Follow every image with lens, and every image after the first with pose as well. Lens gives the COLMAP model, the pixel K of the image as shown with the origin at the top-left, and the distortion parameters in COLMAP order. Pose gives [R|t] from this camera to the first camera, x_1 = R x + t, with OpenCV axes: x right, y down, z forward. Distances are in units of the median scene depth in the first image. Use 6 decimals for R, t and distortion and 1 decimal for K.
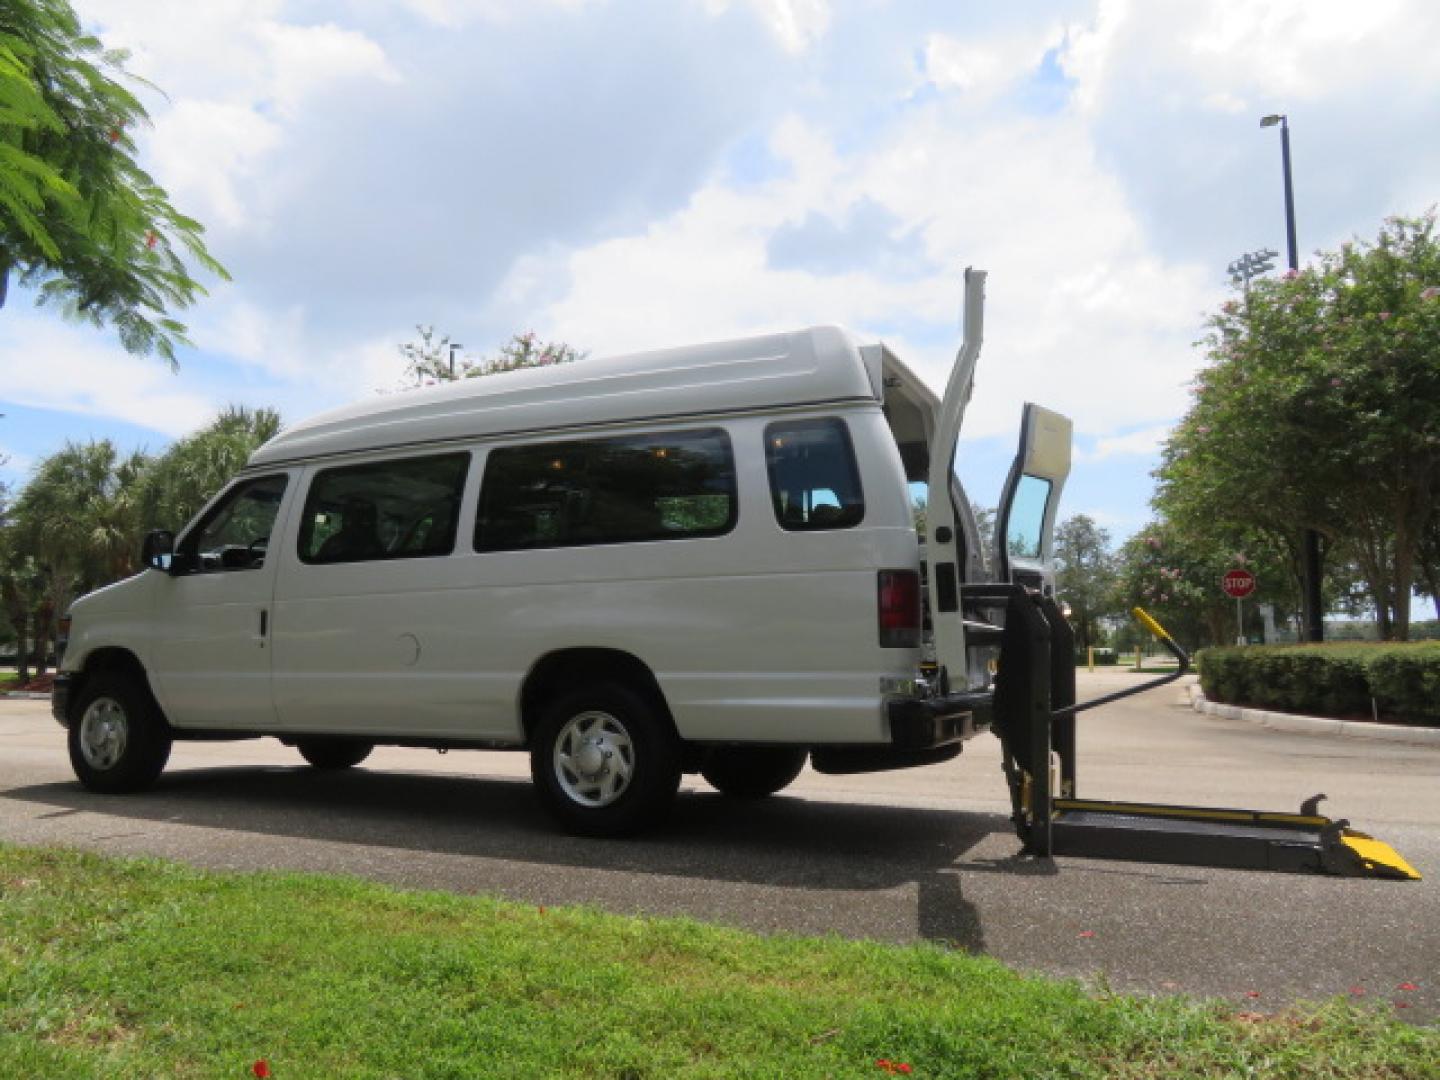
lens RADIAL K [[1020.8, 0, 720.6], [0, 1020.8, 538.3], [0, 0, 1]] dist [-0.008698, -0.000722]
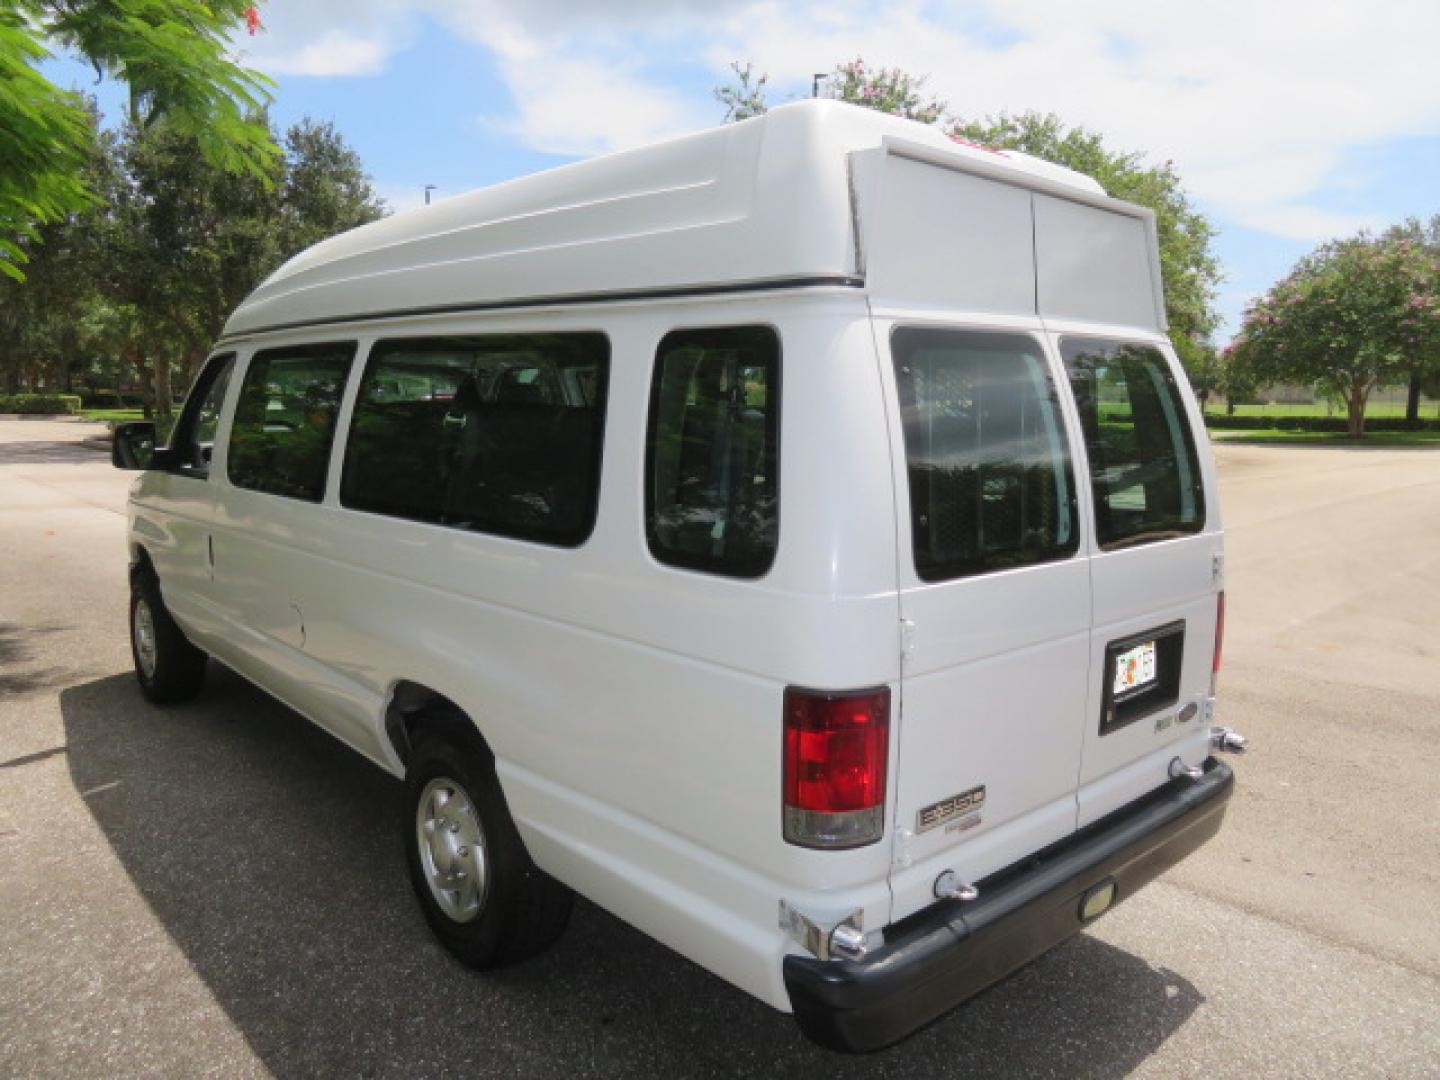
lens RADIAL K [[1020.2, 0, 721.1], [0, 1020.2, 536.3], [0, 0, 1]] dist [-0.010061, -0.001669]
pose [[0.921324, 0.067332, -0.382921, 0.242773], [0.030916, 0.969084, 0.244787, -0.119521], [0.387564, -0.237366, 0.890759, 0.476740]]
